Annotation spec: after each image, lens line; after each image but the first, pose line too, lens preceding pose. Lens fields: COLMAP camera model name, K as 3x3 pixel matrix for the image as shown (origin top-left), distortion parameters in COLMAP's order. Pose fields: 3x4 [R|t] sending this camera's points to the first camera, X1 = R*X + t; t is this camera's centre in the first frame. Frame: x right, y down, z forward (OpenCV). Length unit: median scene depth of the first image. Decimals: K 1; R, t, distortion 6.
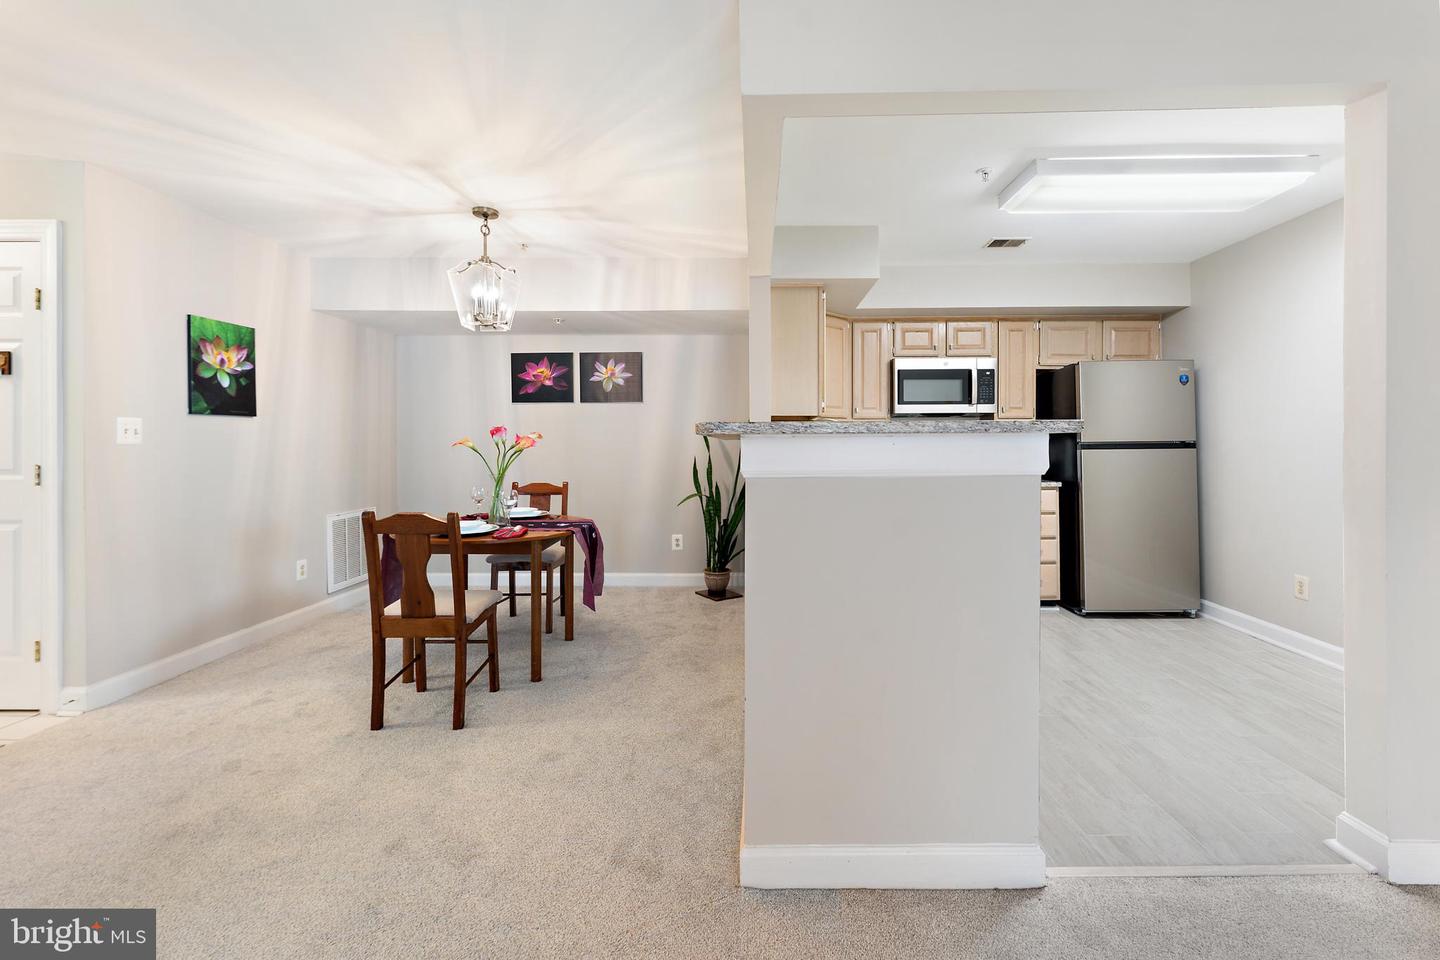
lens RADIAL K [[628.0, 0, 754.0], [0, 628.0, 448.0], [0, 0, 1]] dist [0.000997, -0.001469]
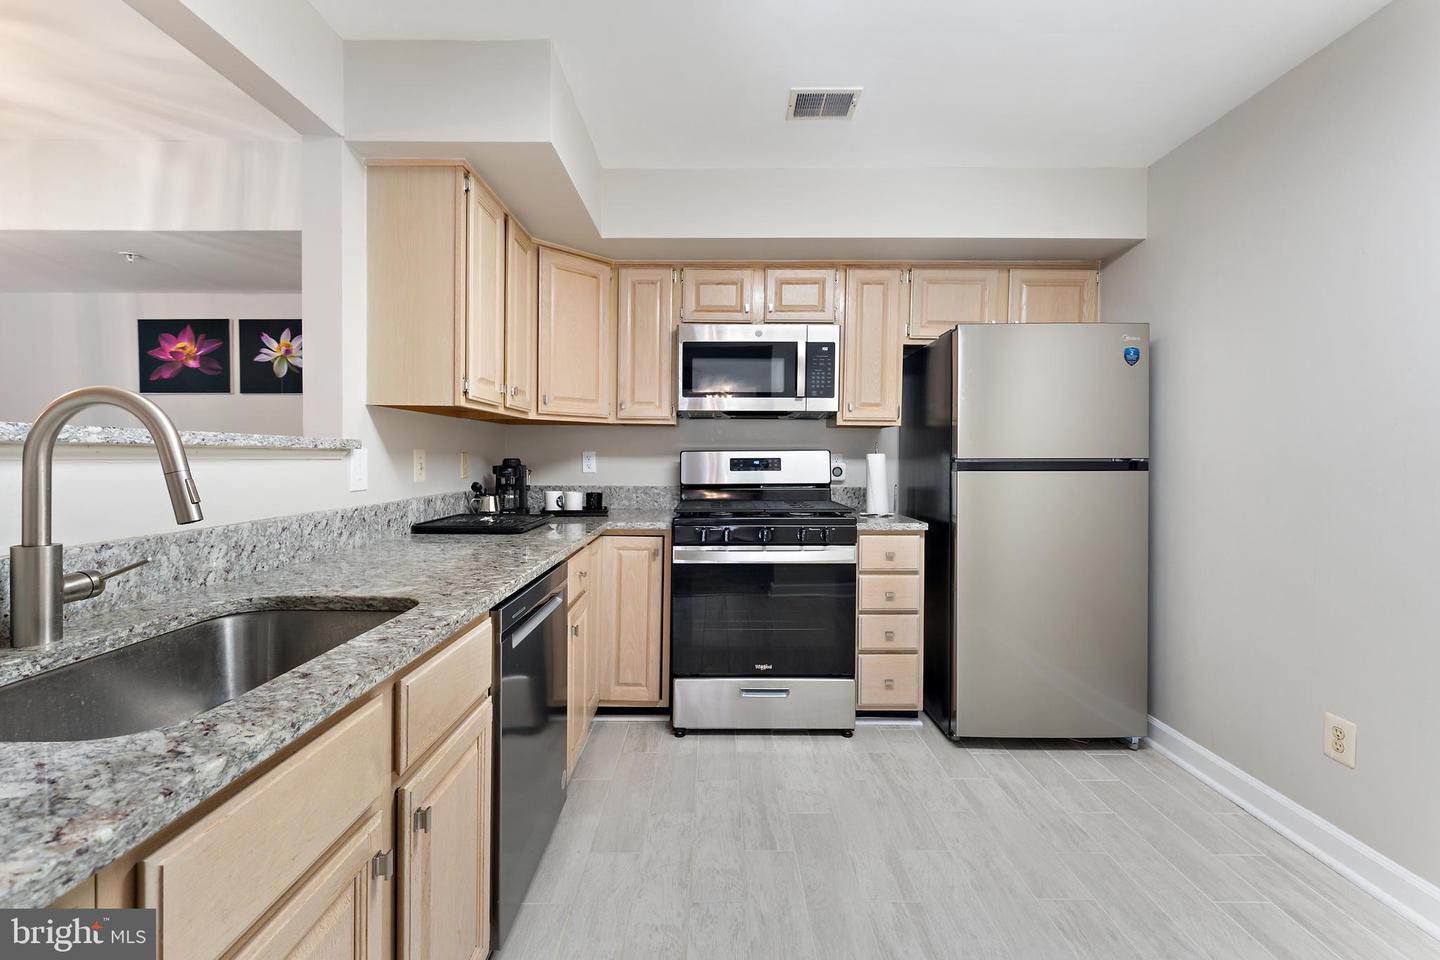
lens RADIAL K [[628.0, 0, 708.2], [0, 628.0, 480.5], [0, 0, 1]] dist [0.000997, -0.001469]
pose [[0.999956, 0.009360, -0.000861, 0.287757], [-0.009331, 0.999518, 0.029597, -0.004103], [0.001138, -0.029587, 0.999562, 0.404311]]
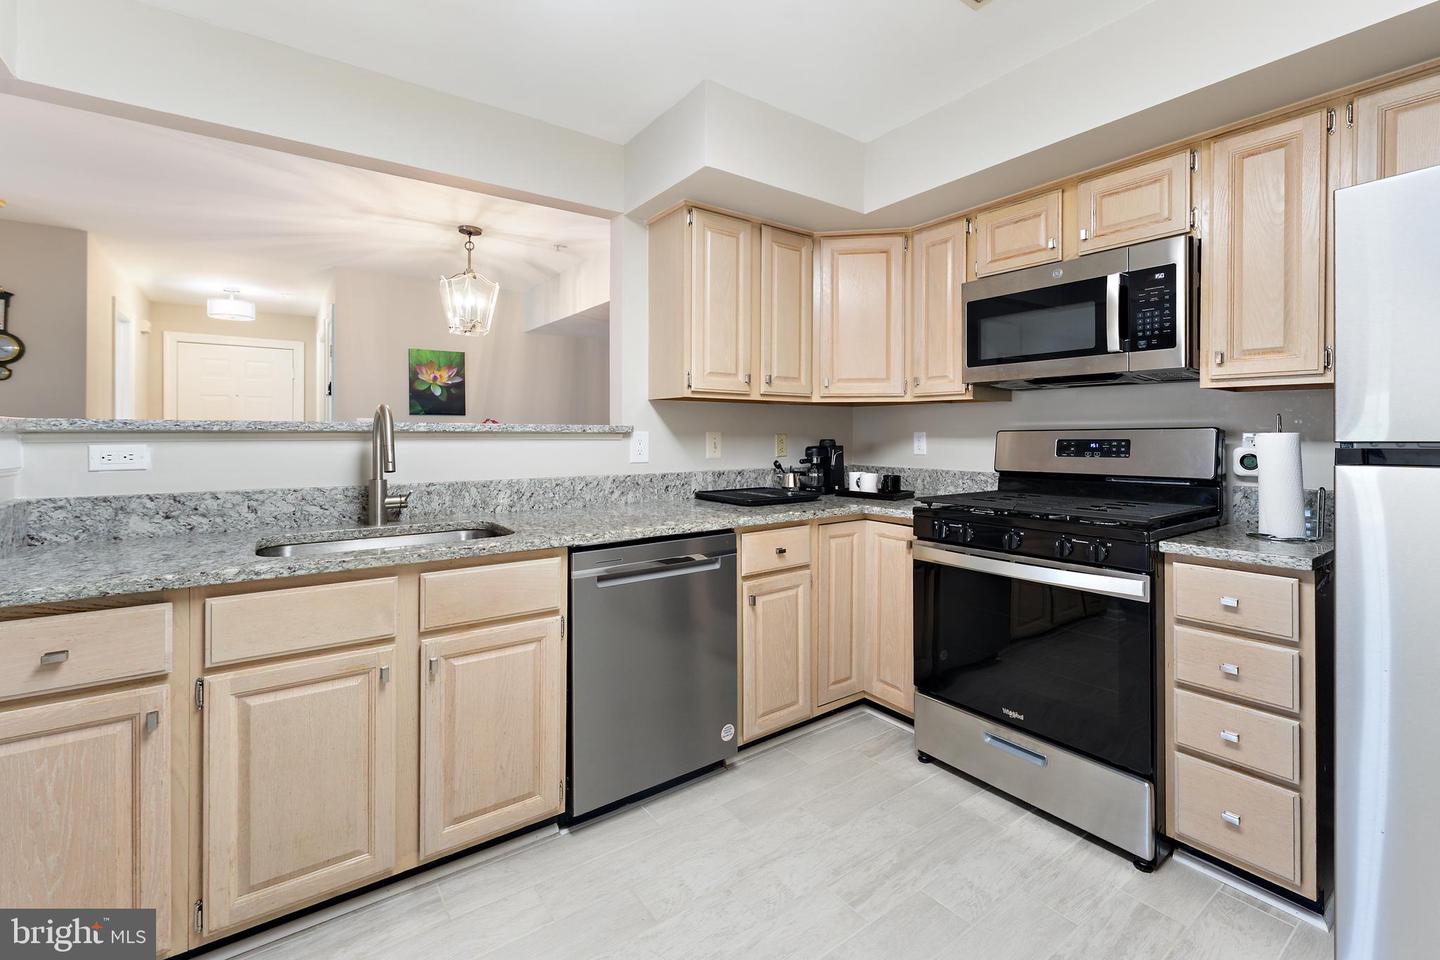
lens RADIAL K [[628.0, 0, 706.2], [0, 628.0, 445.3], [0, 0, 1]] dist [0.000997, -0.001469]
pose [[0.578006, 0.019233, -0.815806, 0.609391], [-0.011662, 0.999815, 0.015308, -0.008870], [0.815949, 0.000665, 0.578123, 0.566805]]
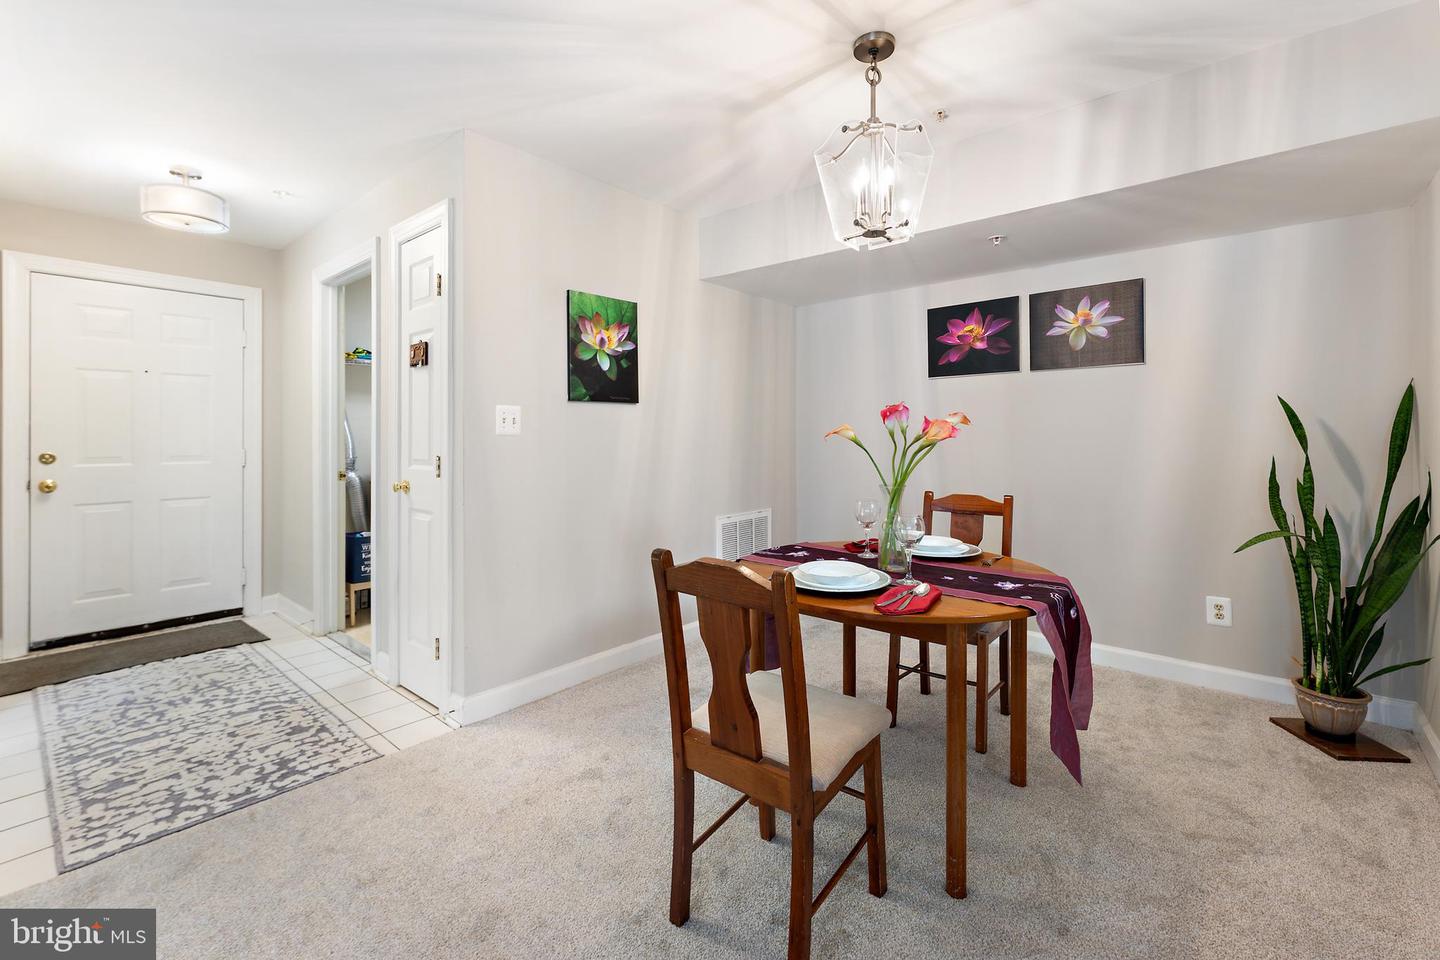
lens RADIAL K [[628.0, 0, 721.6], [0, 628.0, 437.0], [0, 0, 1]] dist [0.000997, -0.001469]
pose [[0.761696, 0.001009, -0.647934, -0.122421], [-0.002941, 0.999994, -0.001901, -0.001287], [0.647928, 0.003353, 0.761694, 0.368822]]
